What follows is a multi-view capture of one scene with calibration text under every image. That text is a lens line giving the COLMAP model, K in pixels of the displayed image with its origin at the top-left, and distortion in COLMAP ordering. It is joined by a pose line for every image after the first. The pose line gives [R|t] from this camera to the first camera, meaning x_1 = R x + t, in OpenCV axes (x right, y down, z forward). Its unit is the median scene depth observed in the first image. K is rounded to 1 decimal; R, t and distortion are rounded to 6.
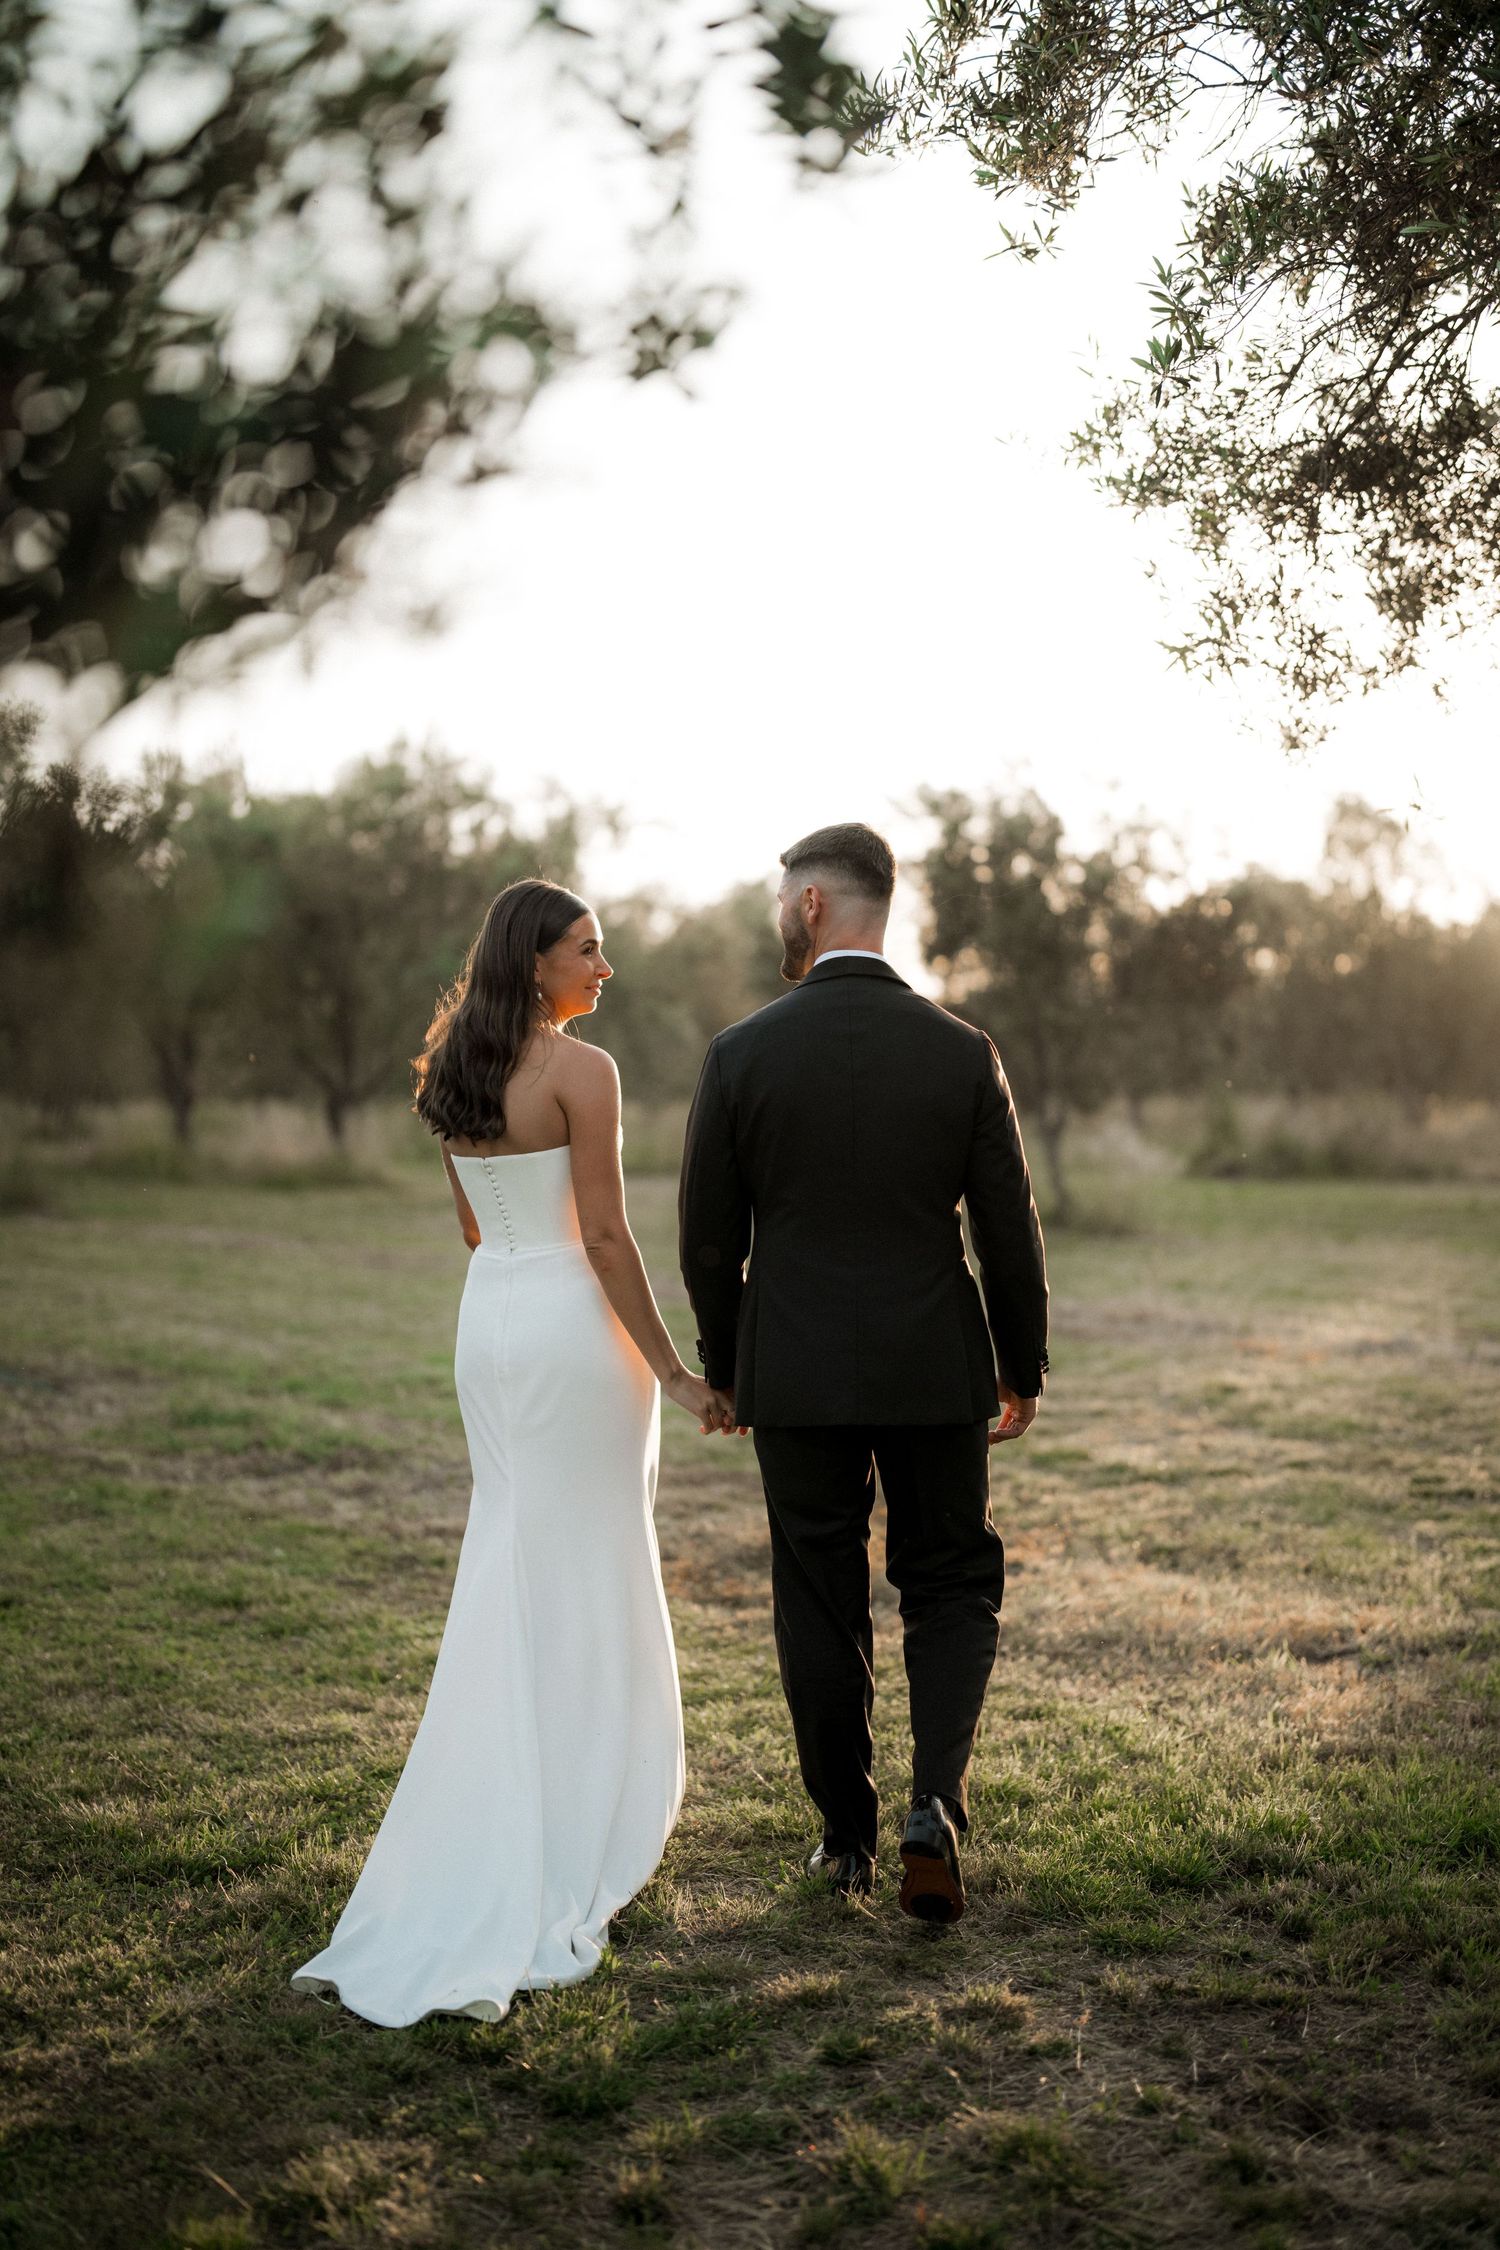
lens RADIAL K [[3366.0, 0, 750.0], [0, 3366.0, 1125.0], [0, 0, 1]] dist [-0.015152, 0.050046]
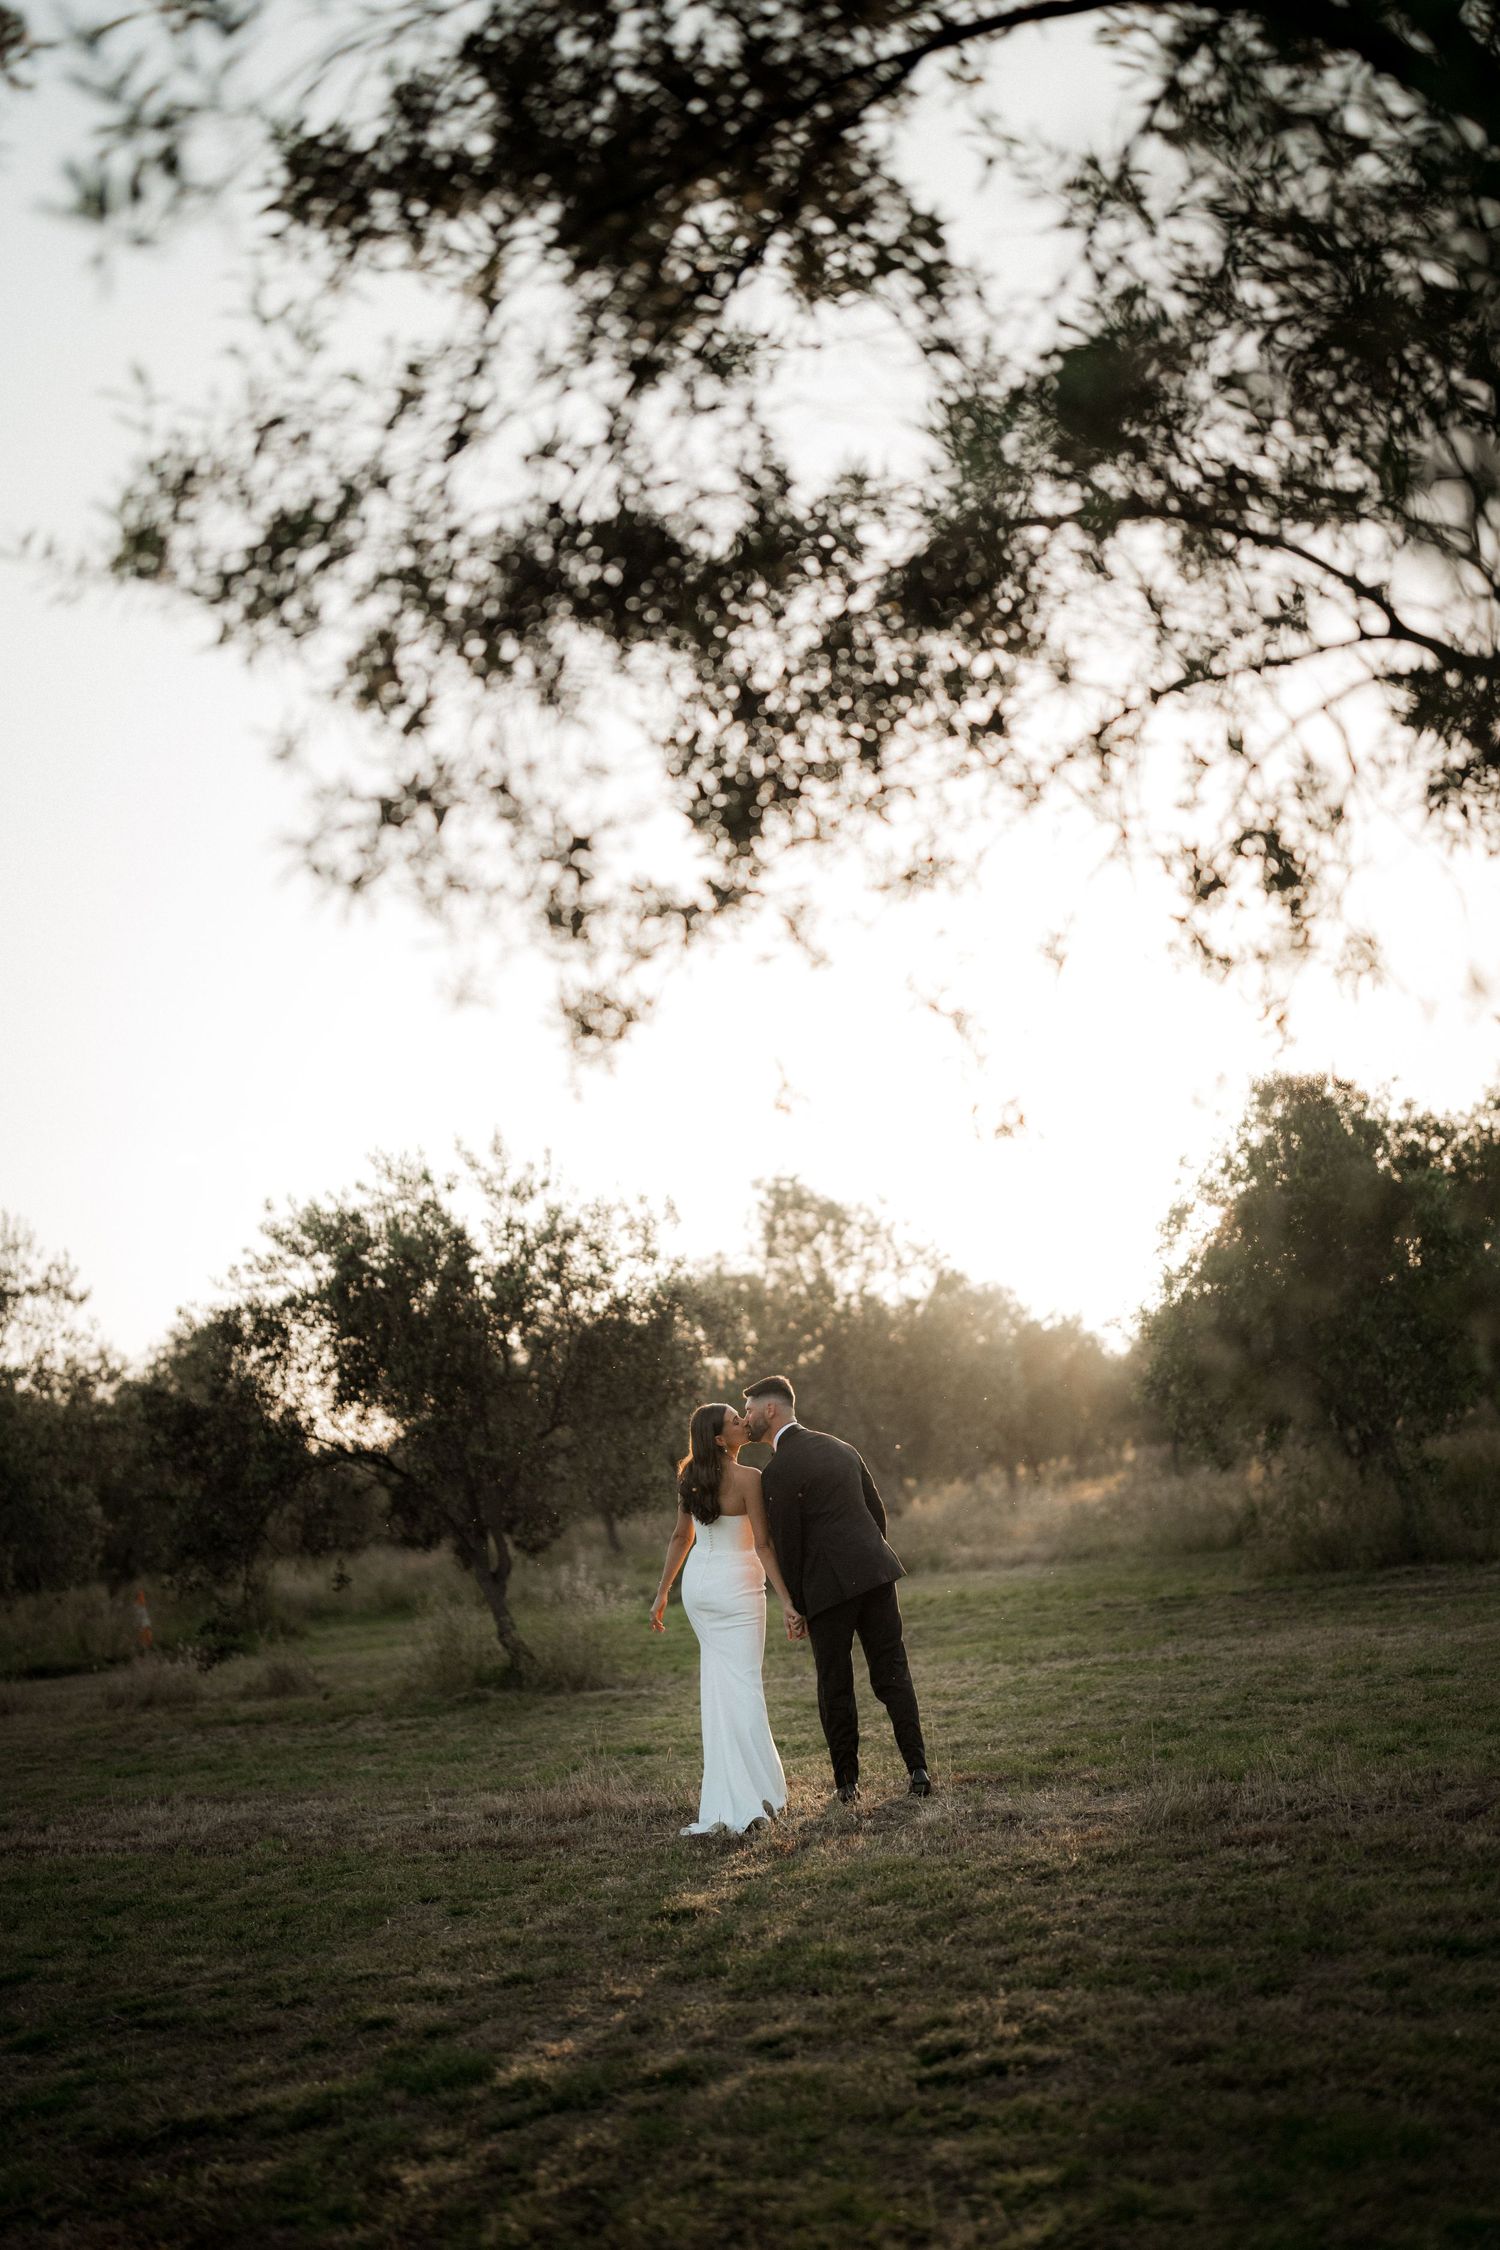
lens RADIAL K [[3366.0, 0, 750.0], [0, 3366.0, 1125.0], [0, 0, 1]] dist [-0.015152, 0.050046]
pose [[0.980915, -0.102241, 0.165389, 0.058617], [0.122278, 0.985708, -0.115875, -0.012554], [-0.151178, 0.133887, 0.979398, 0.255896]]
